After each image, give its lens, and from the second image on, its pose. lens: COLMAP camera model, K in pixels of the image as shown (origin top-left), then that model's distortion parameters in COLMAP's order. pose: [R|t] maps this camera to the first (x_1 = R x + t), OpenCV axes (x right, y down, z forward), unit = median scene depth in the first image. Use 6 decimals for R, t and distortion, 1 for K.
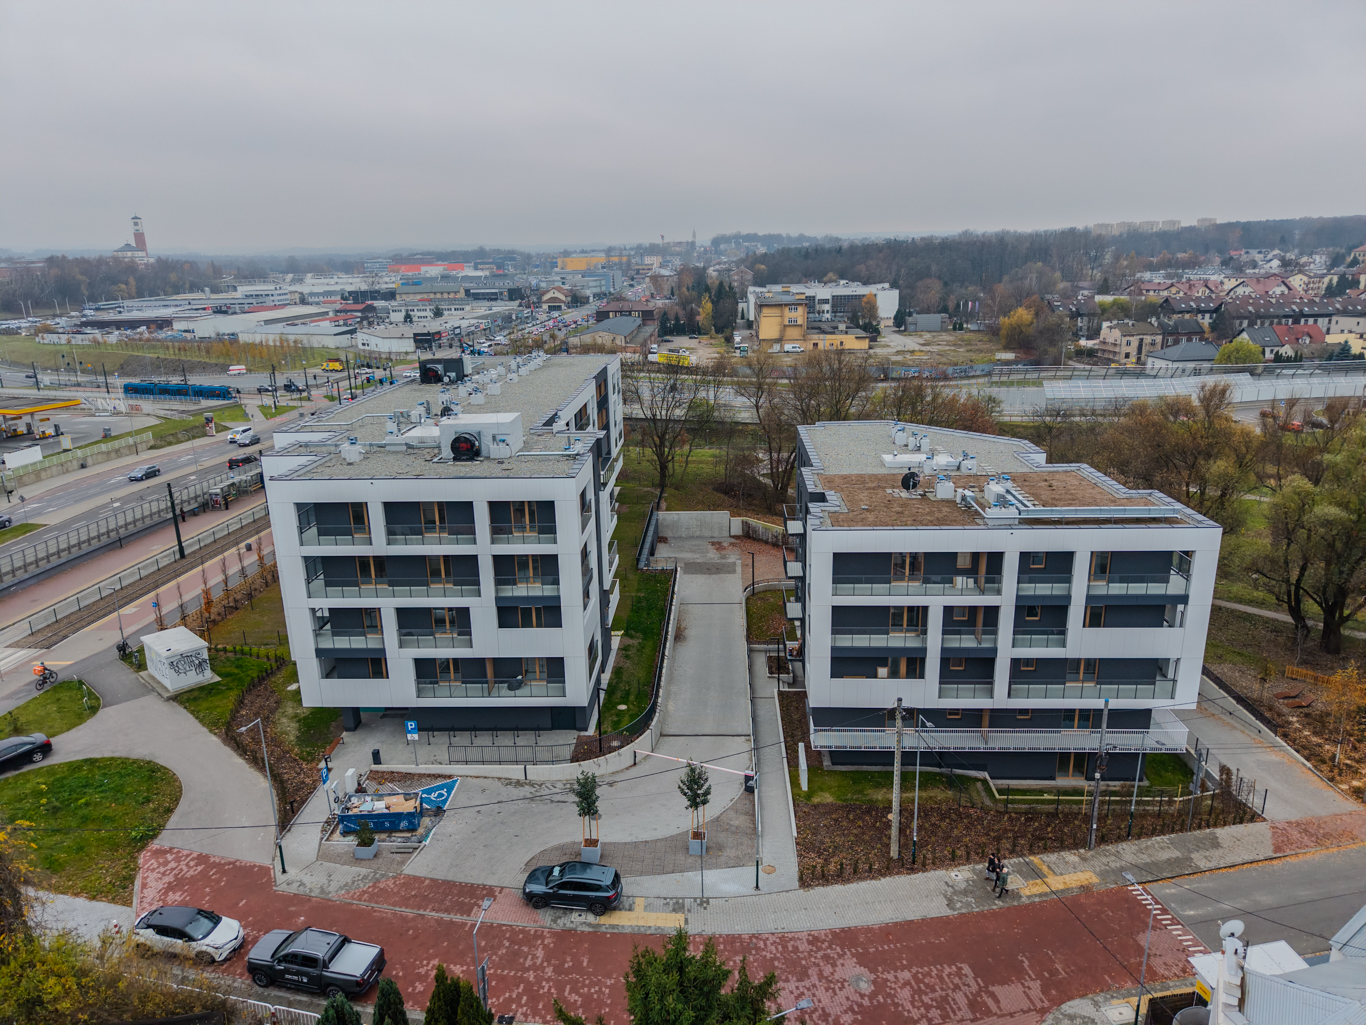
lens RADIAL K [[919.4, 0, 684.7], [0, 919.4, 523.9], [0, 0, 1]] dist [0.006800, -0.004048]
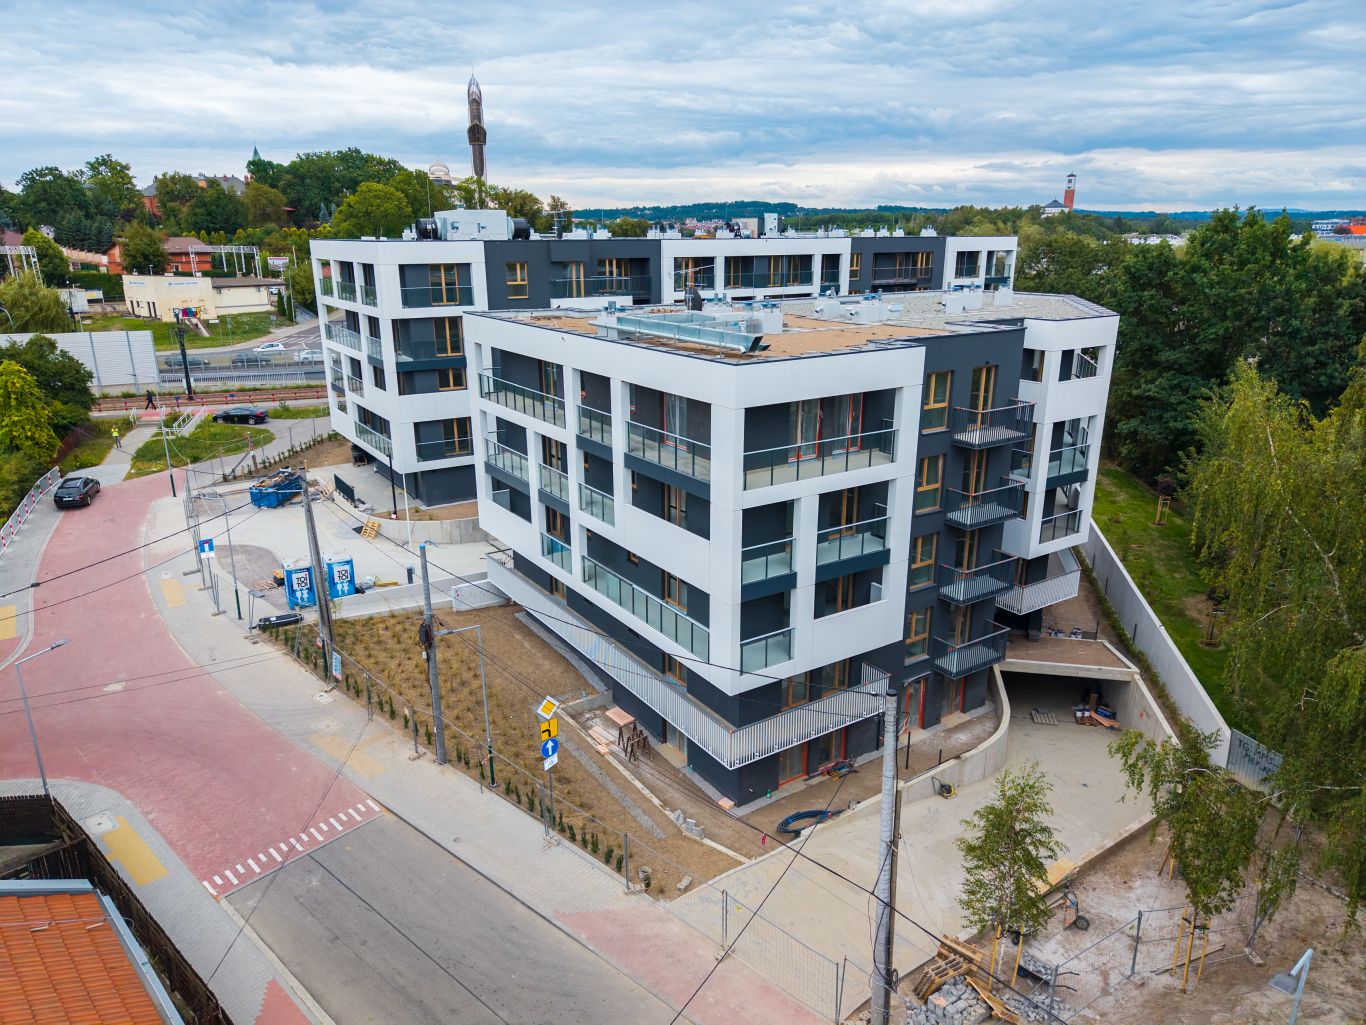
lens RADIAL K [[919.4, 0, 684.7], [0, 919.4, 523.9], [0, 0, 1]] dist [0.006800, -0.004048]
pose [[0.594158, 0.264017, -0.759784, 0.164919], [-0.238497, 0.959943, 0.147064, 0.003585], [0.768177, 0.093826, 0.633325, 0.105578]]
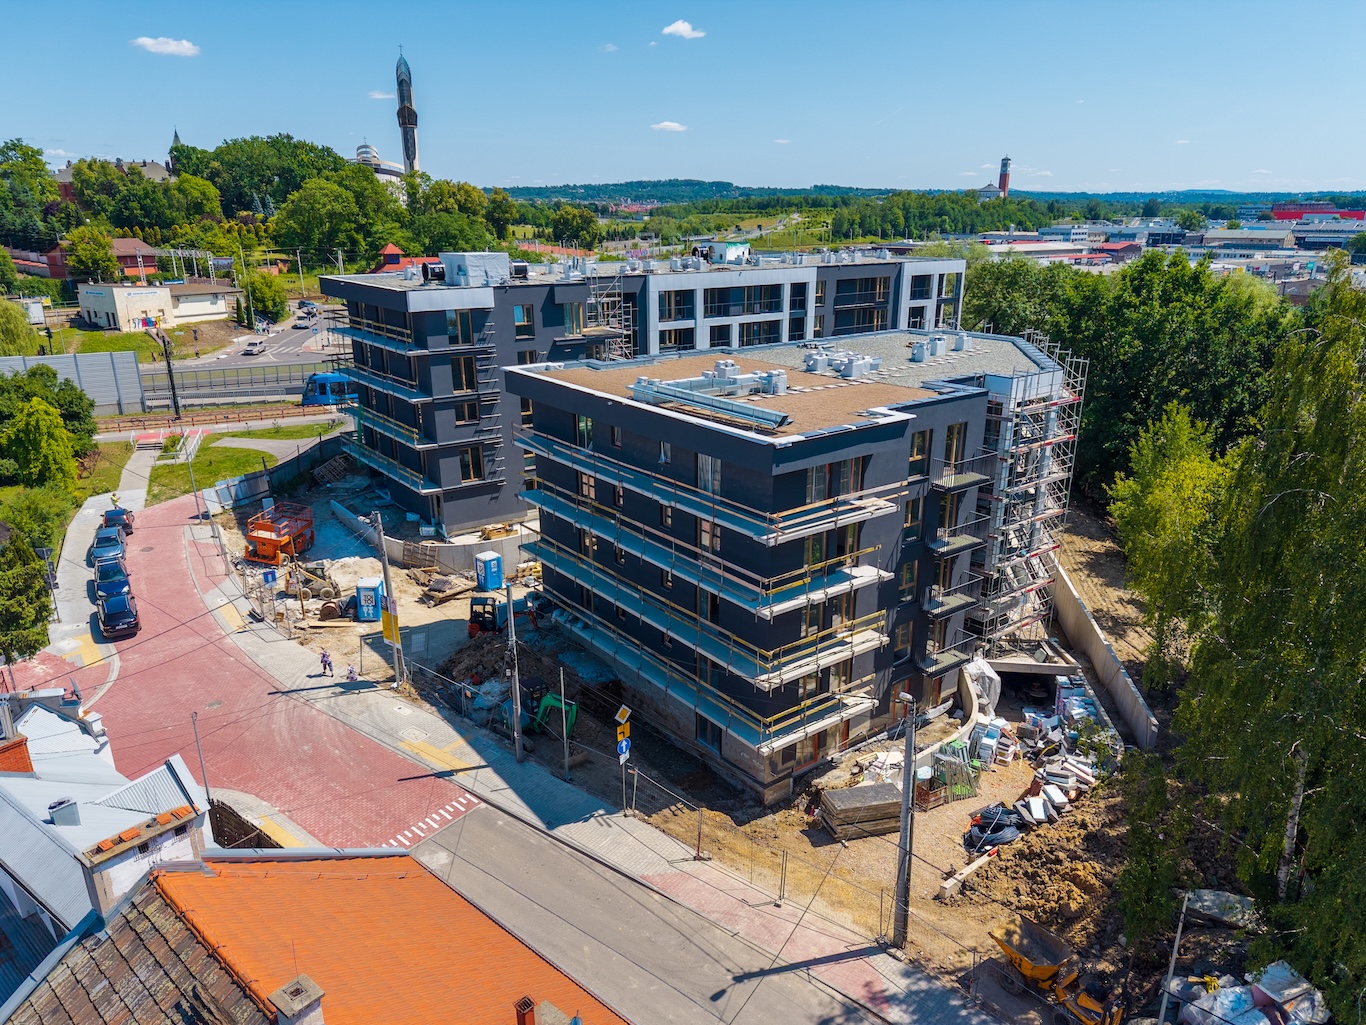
lens RADIAL K [[928.5, 0, 682.3], [0, 928.5, 546.6], [0, 0, 1]] dist [0.039694, -0.039937]
pose [[0.645496, 0.280685, -0.710317, 0.173718], [-0.231450, 0.958179, 0.168300, -0.003790], [0.727850, 0.055766, 0.683465, 0.078723]]
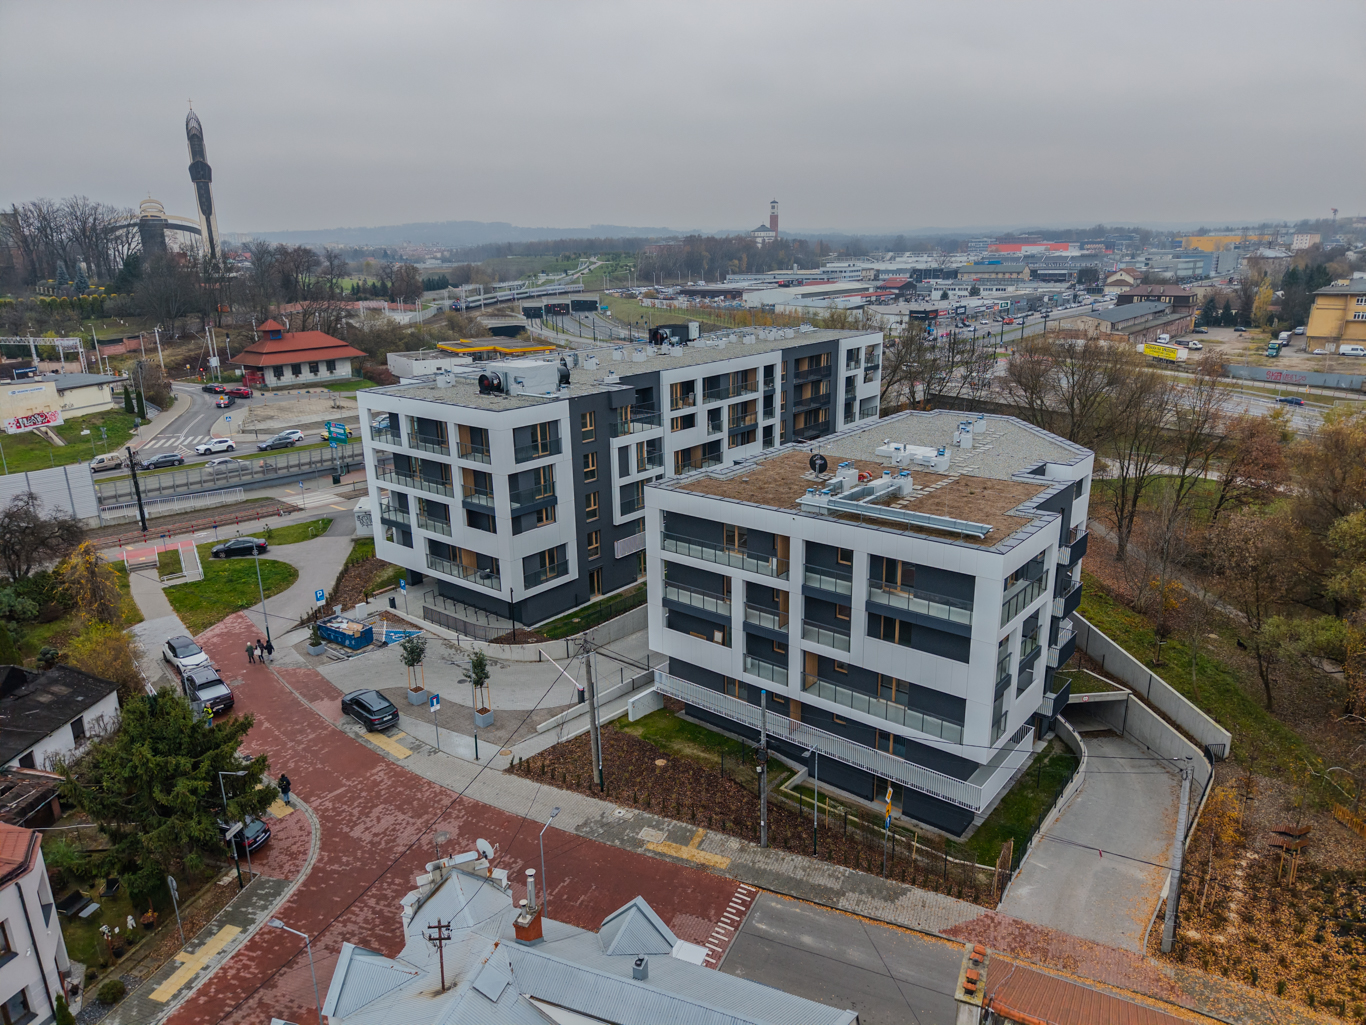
lens RADIAL K [[915.3, 0, 678.2], [0, 915.3, 519.1], [0, 0, 1]] dist [0.048686, -0.047361]
pose [[0.800101, 0.177612, -0.572968, 0.135598], [-0.168672, 0.983236, 0.069254, -0.005917], [0.575663, 0.041233, 0.816647, 0.022647]]
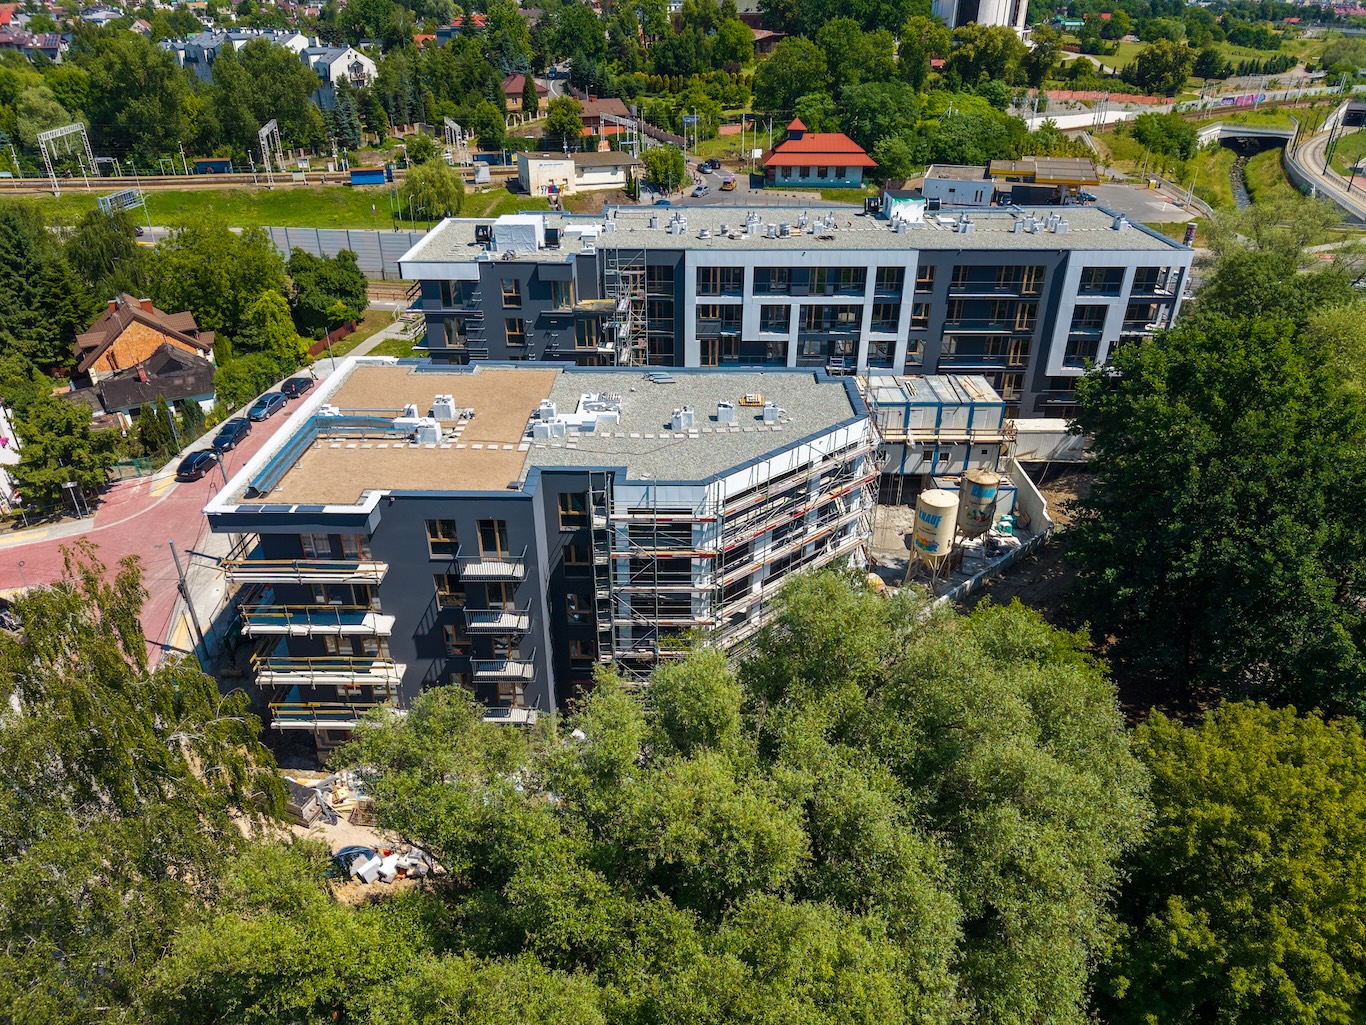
lens RADIAL K [[913.9, 0, 684.9], [0, 913.9, 531.1], [0, 0, 1]] dist [0.030677, -0.037747]
pose [[0.046104, 0.517388, -0.854508, 0.224251], [-0.287260, 0.826152, 0.484721, -0.088458], [0.956743, 0.223118, 0.186713, 0.210611]]
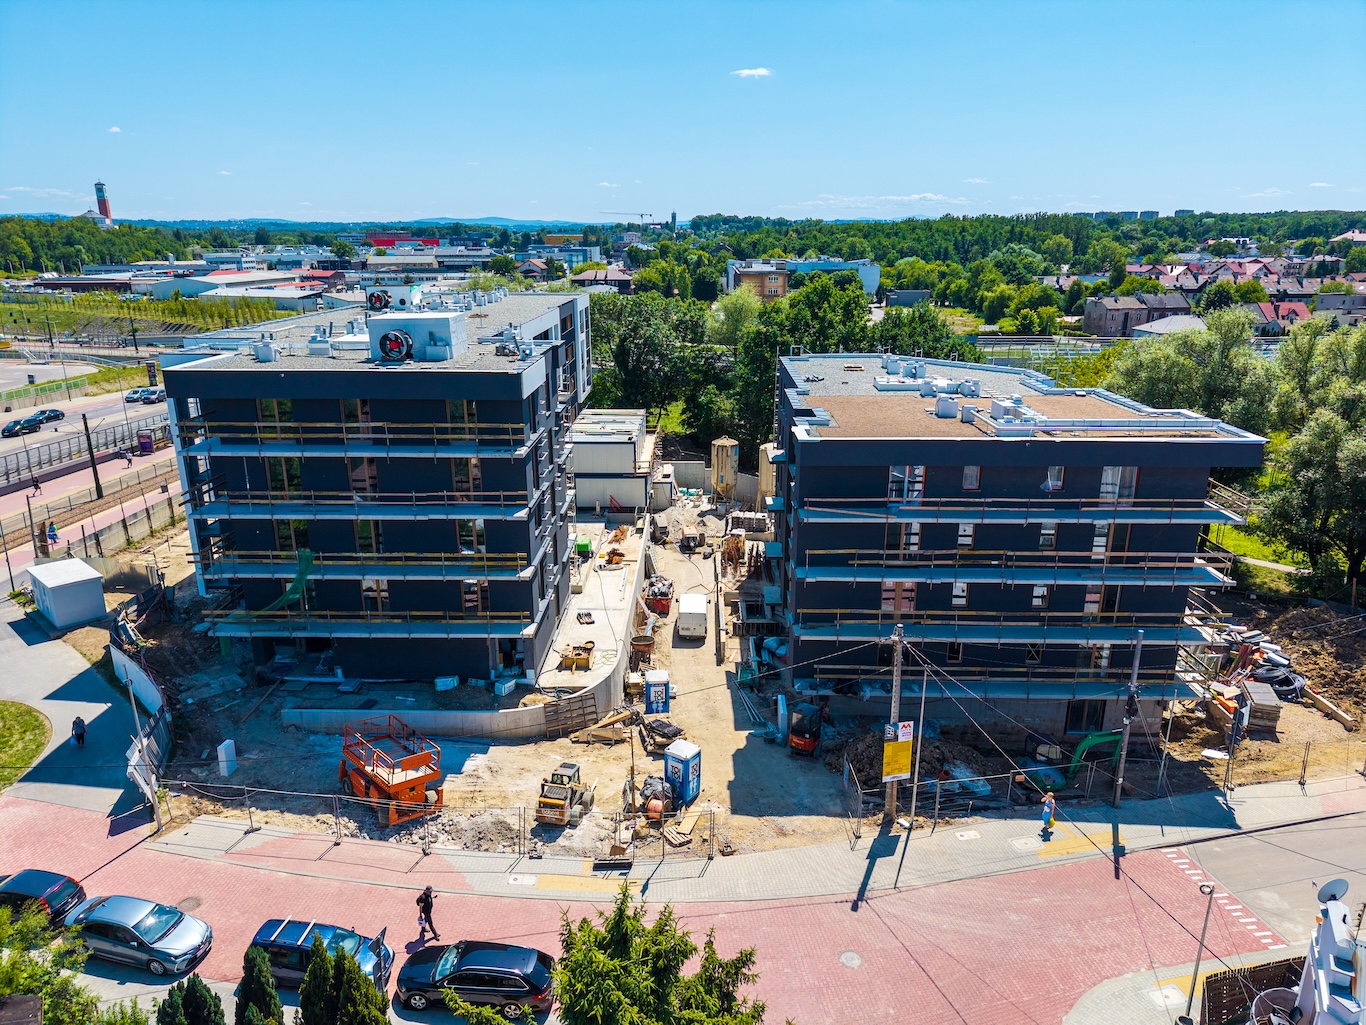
lens RADIAL K [[913.9, 0, 684.9], [0, 913.9, 531.1], [0, 0, 1]] dist [0.030677, -0.037747]
pose [[0.999572, 0.012356, 0.026505, 0.001926], [-0.012982, 0.999638, 0.023575, 0.012474], [-0.026204, -0.023909, 0.999371, 0.024617]]
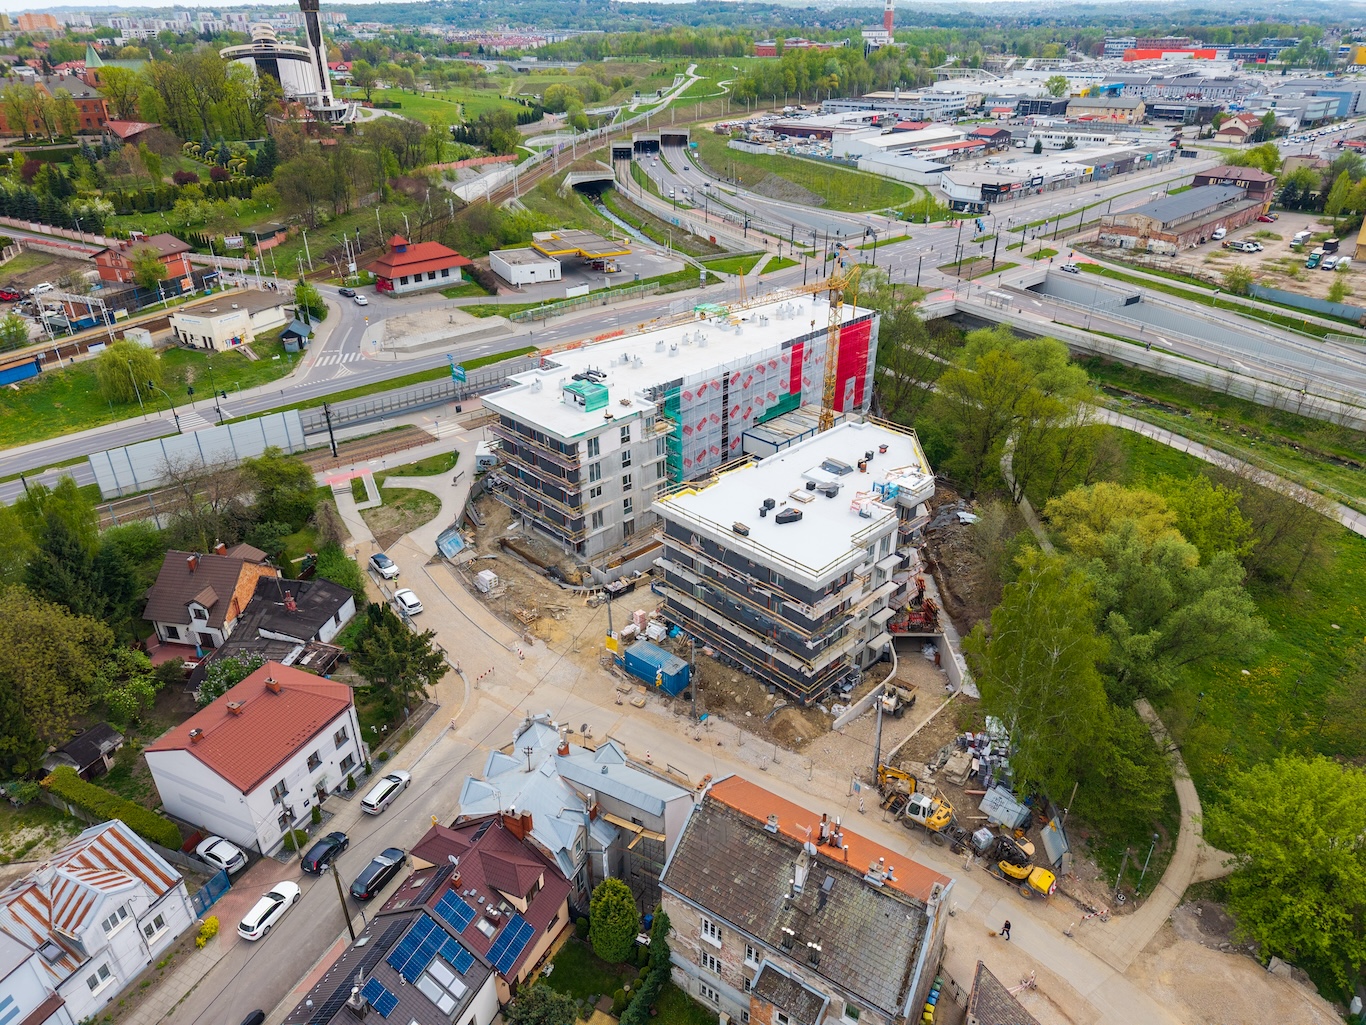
lens RADIAL K [[913.3, 0, 683.0], [0, 913.3, 512.5], [0, 0, 1]] dist [0.059969, -0.035690]
pose [[0.733485, 0.336872, -0.590353, 0.217446], [-0.204780, 0.937709, 0.280654, -0.085297], [0.648124, -0.084963, 0.756780, -0.060196]]
